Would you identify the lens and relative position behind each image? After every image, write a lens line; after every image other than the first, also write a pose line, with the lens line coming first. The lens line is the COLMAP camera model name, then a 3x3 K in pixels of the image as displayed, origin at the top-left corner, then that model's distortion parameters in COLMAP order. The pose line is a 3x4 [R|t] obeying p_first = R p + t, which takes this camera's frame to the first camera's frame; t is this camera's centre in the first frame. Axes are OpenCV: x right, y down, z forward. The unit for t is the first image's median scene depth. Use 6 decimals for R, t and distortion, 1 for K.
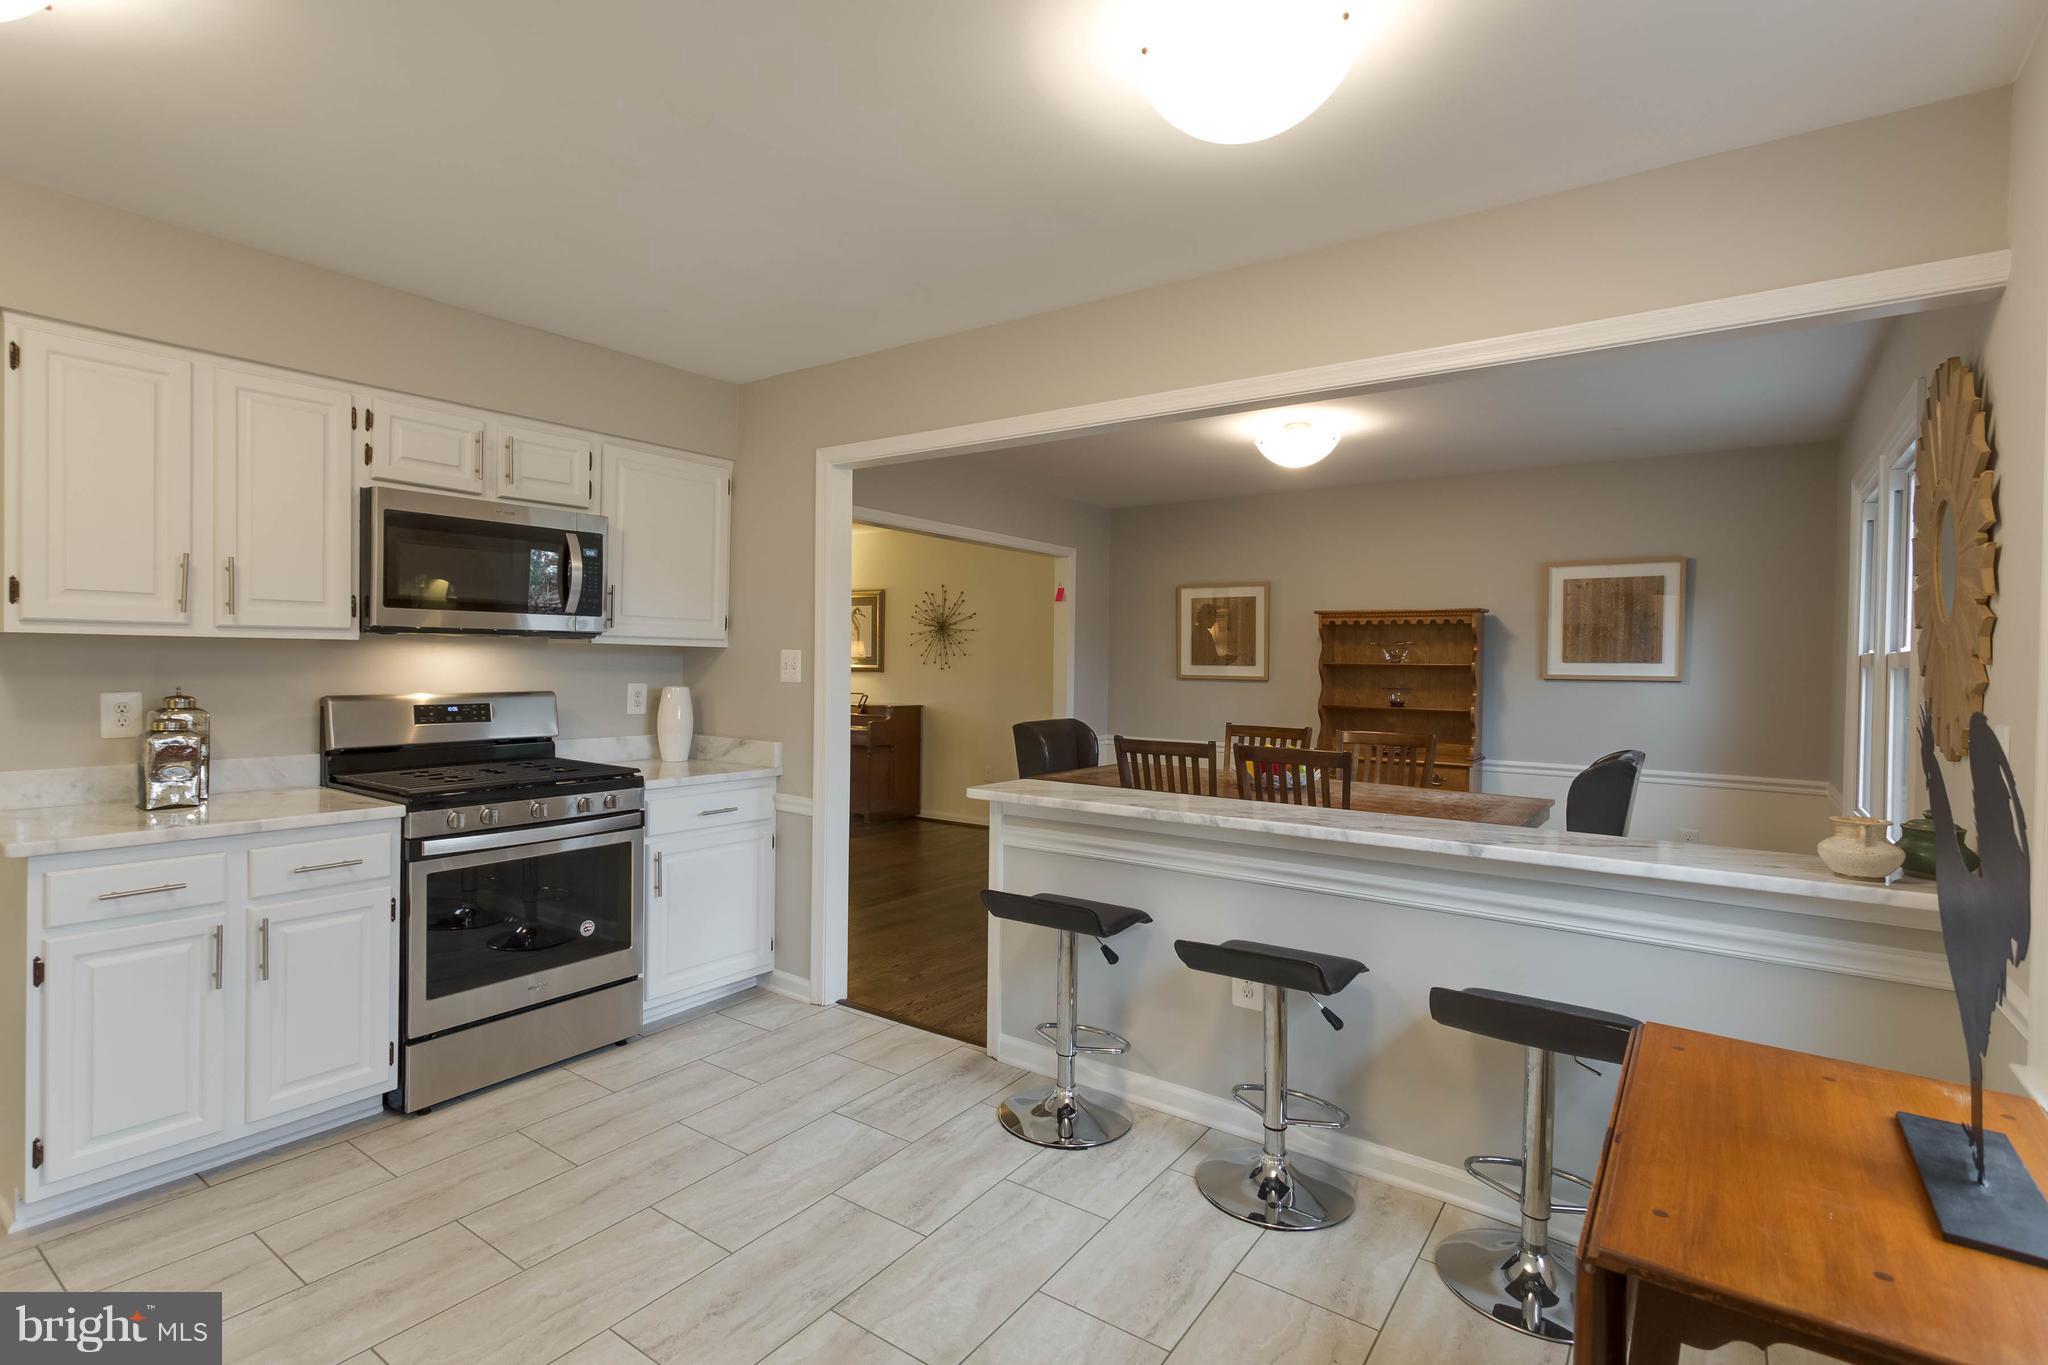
lens RADIAL K [[987.8, 0, 1027.7], [0, 987.8, 668.2], [0, 0, 1]] dist [0.003988, 0.001076]
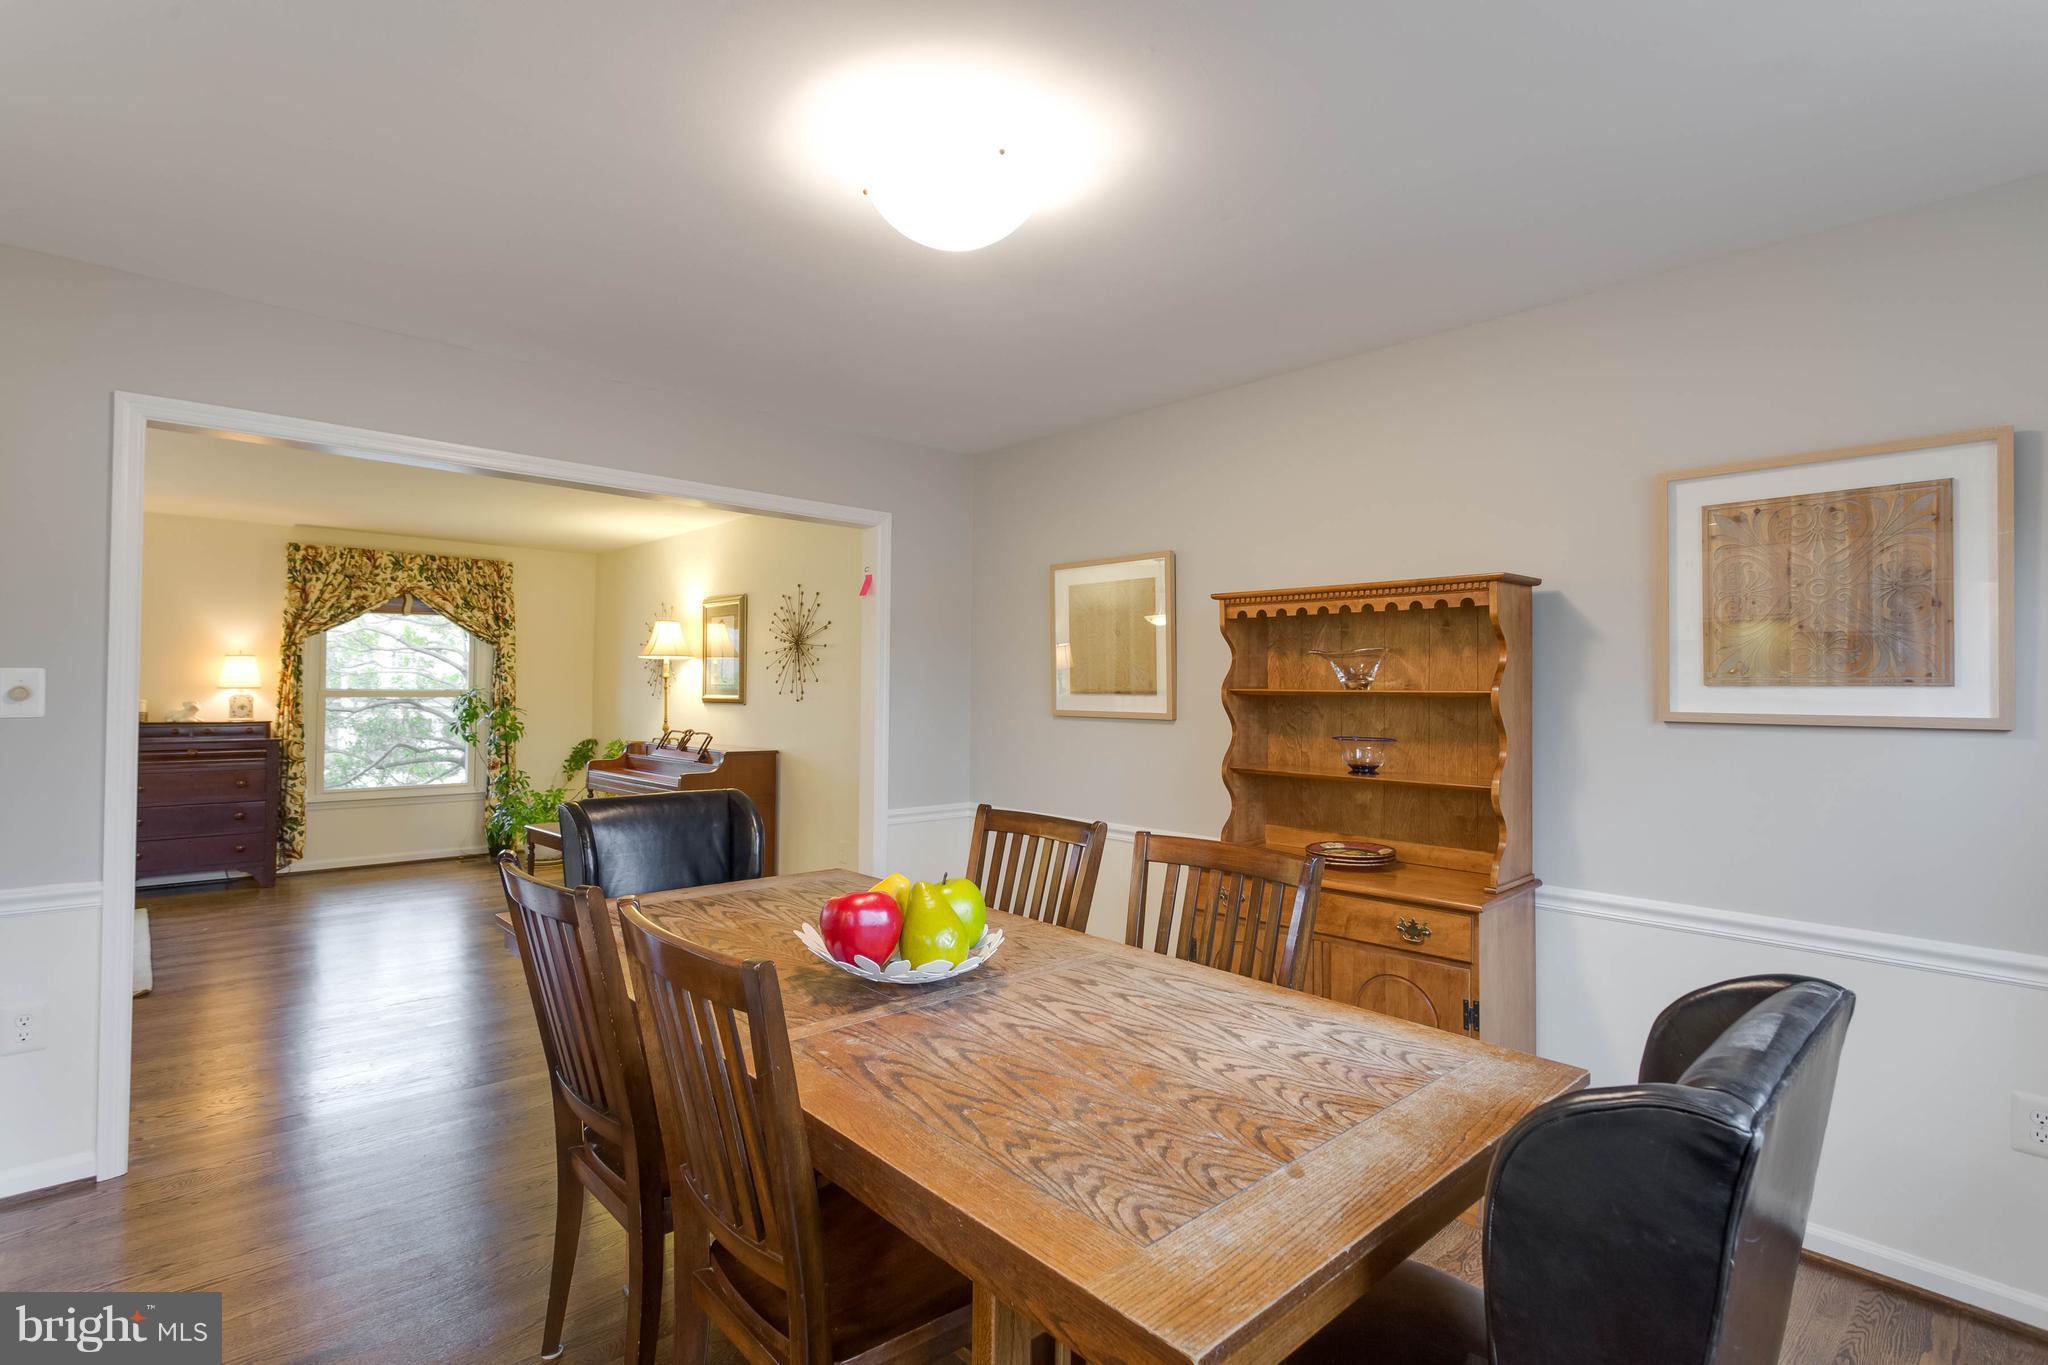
lens RADIAL K [[987.8, 0, 1027.7], [0, 987.8, 668.2], [0, 0, 1]] dist [0.003988, 0.001076]
pose [[0.980829, -0.008599, -0.194679, 0.300444], [0.002779, 0.999542, -0.030150, -0.000983], [0.194849, 0.029031, 0.980404, 0.454603]]
